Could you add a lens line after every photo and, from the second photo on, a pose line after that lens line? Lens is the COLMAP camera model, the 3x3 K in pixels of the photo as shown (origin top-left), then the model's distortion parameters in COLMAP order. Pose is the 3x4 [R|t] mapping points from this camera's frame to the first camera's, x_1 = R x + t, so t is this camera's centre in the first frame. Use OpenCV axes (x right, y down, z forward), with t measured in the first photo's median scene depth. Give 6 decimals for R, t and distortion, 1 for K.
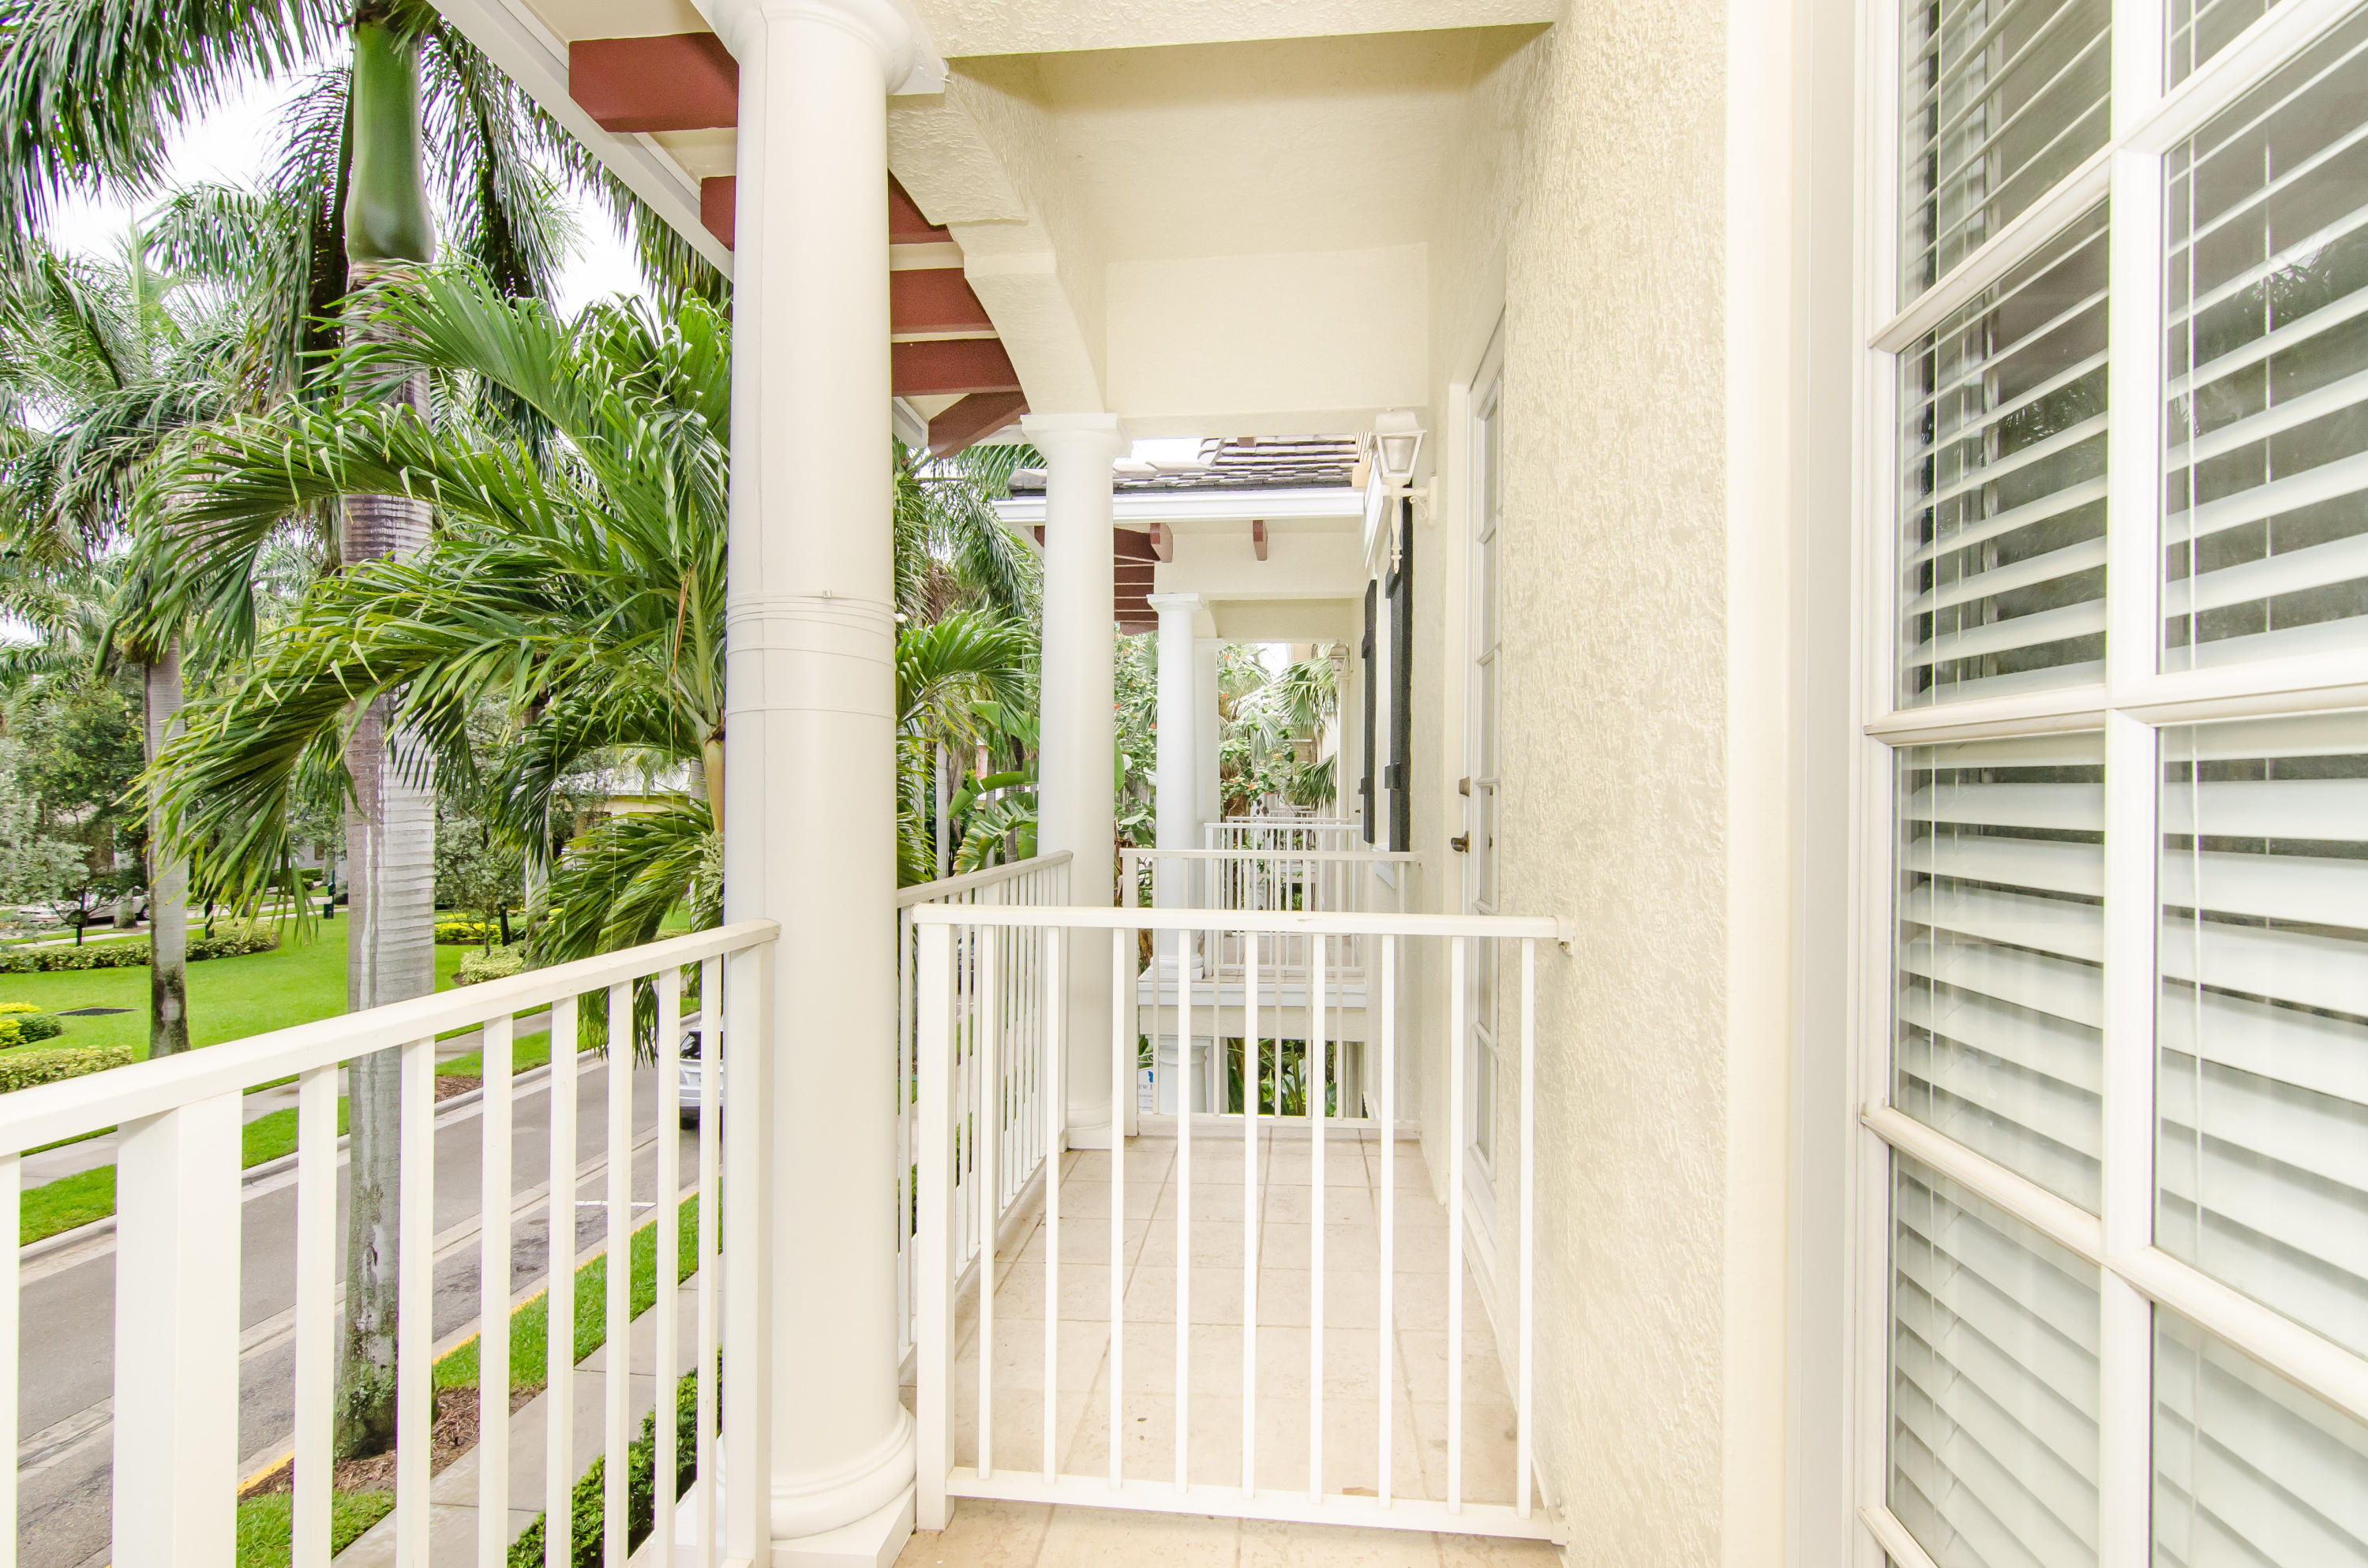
lens RADIAL K [[1128.8, 0, 1181.1], [0, 1128.8, 810.3], [0, 0, 1]] dist [-0.001749, 0.000993]
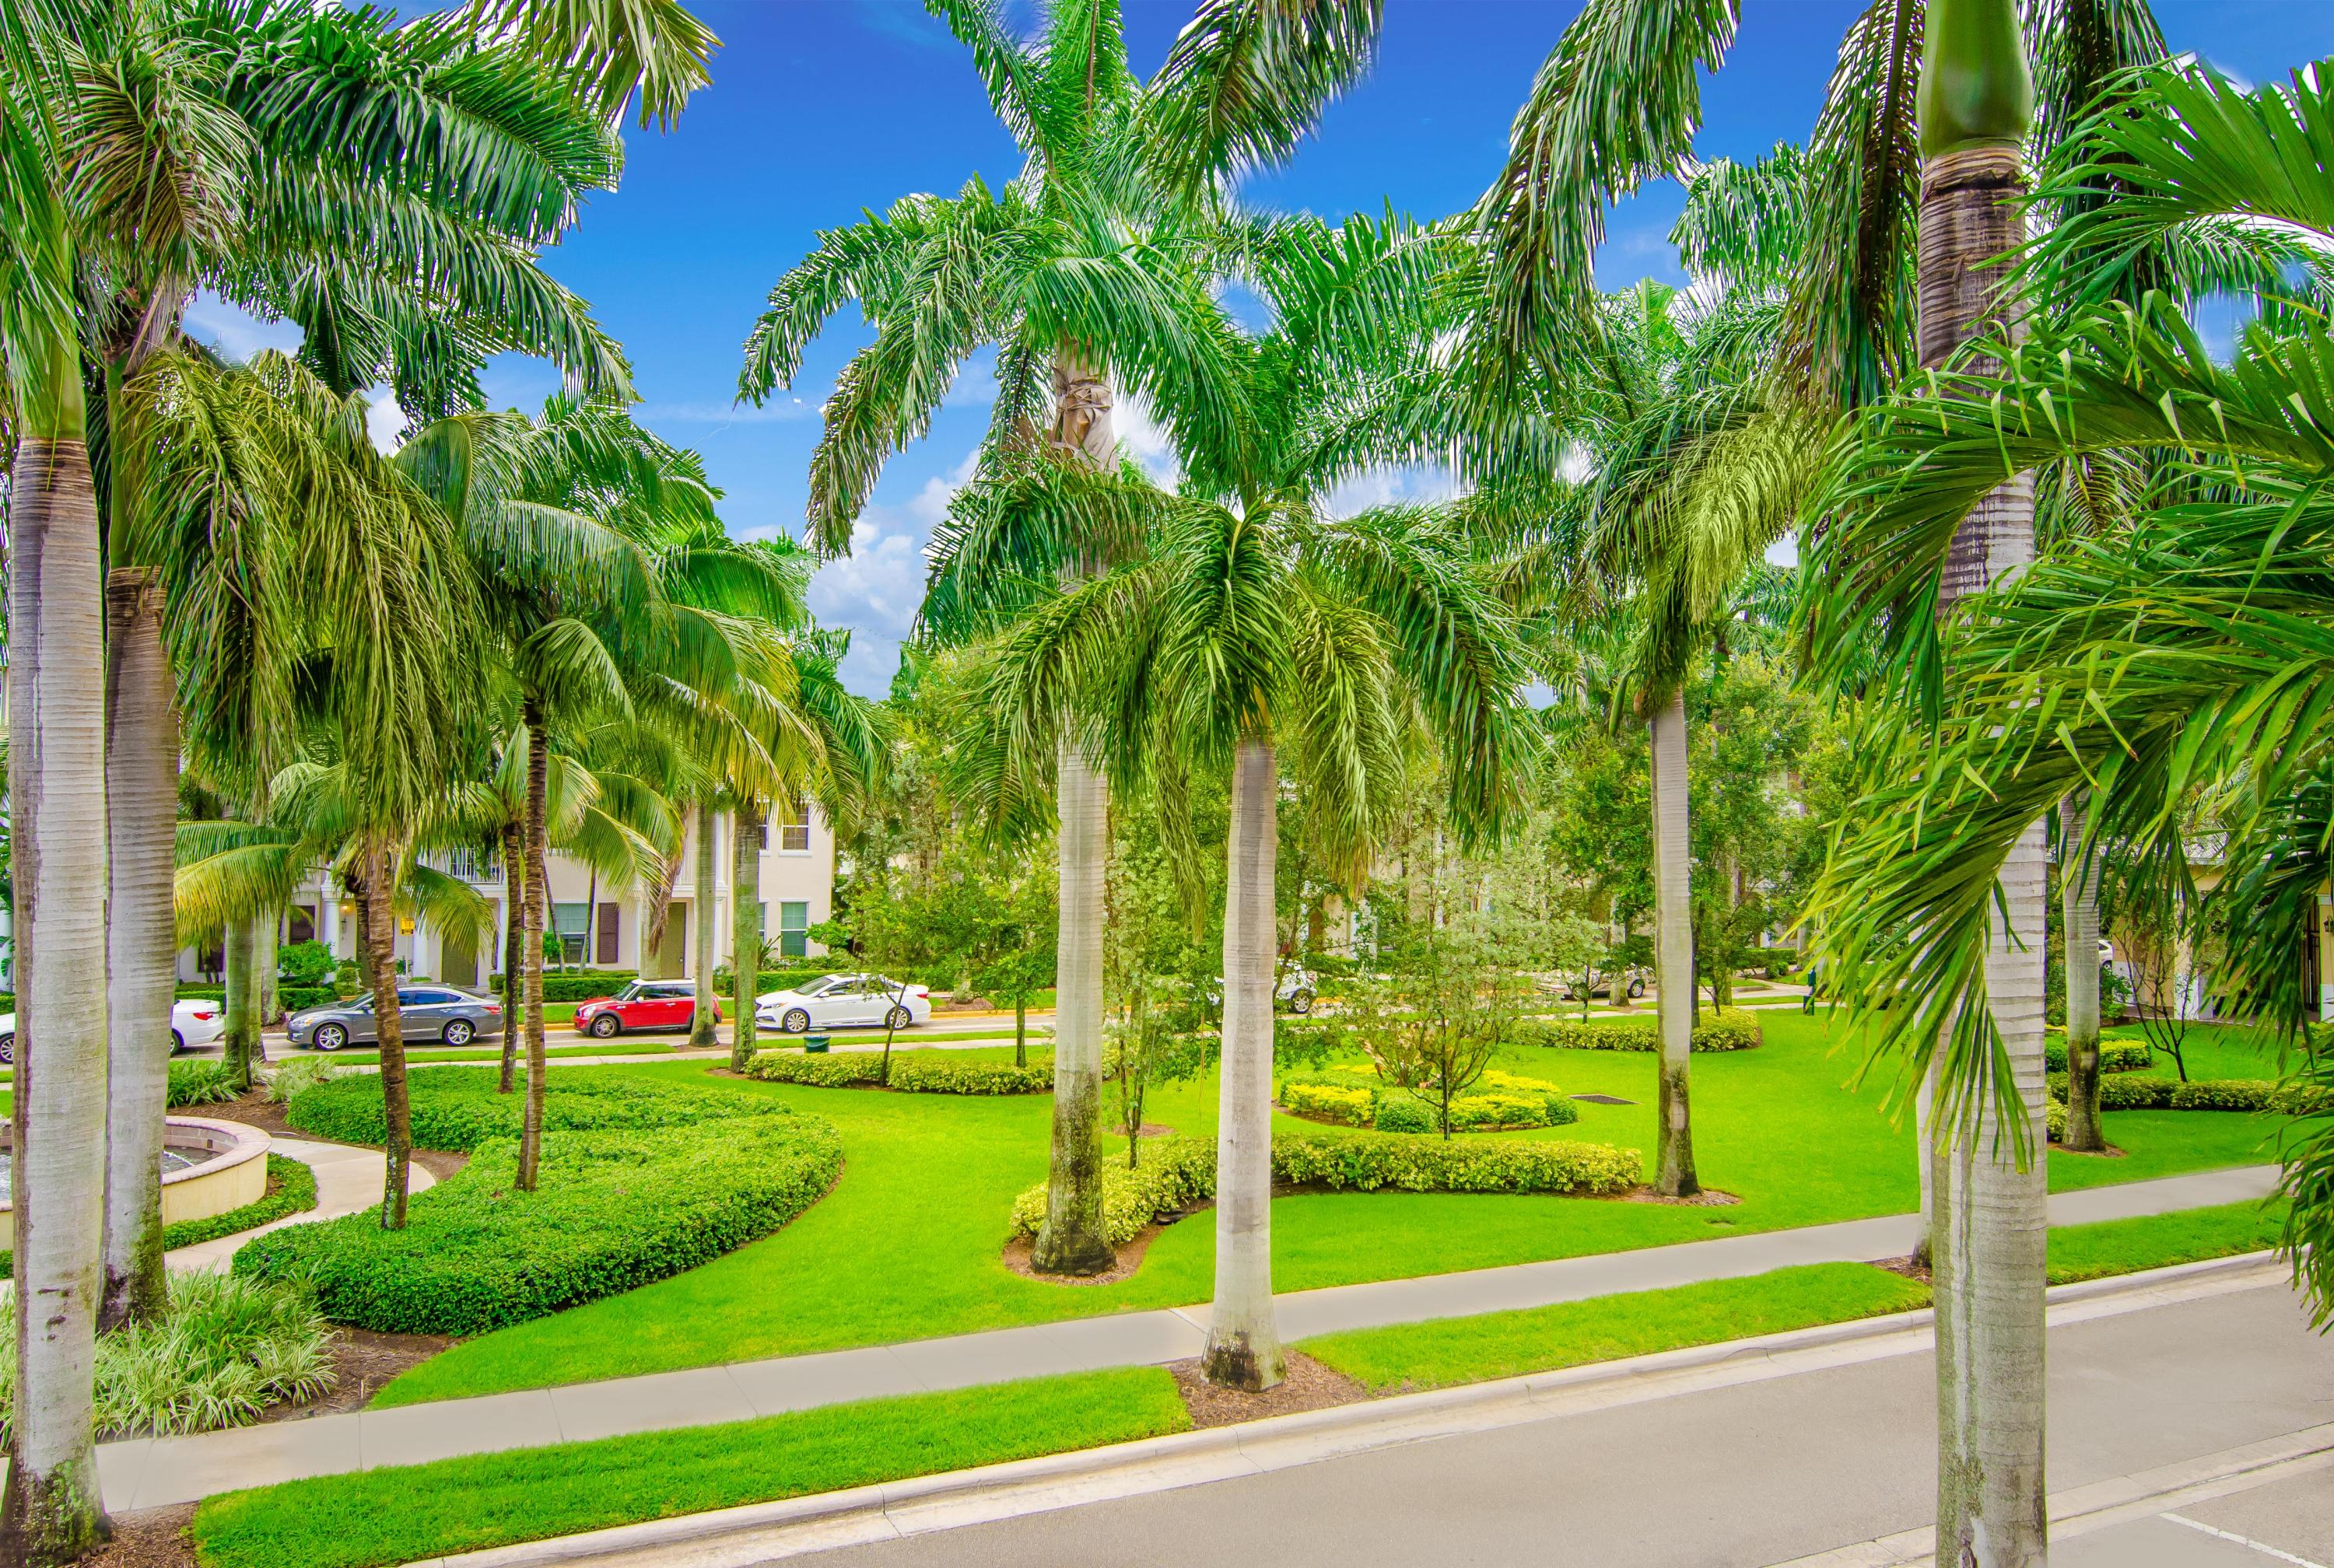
lens RADIAL K [[1169.8, 0, 1176.2], [0, 1169.8, 792.4], [0, 0, 1]] dist [0.001537, 0.000697]
pose [[0.562815, 0.004008, -0.826573, -0.371493], [-0.014873, 0.999875, -0.005279, -0.062901], [0.826449, 0.015265, 0.562805, 0.170831]]
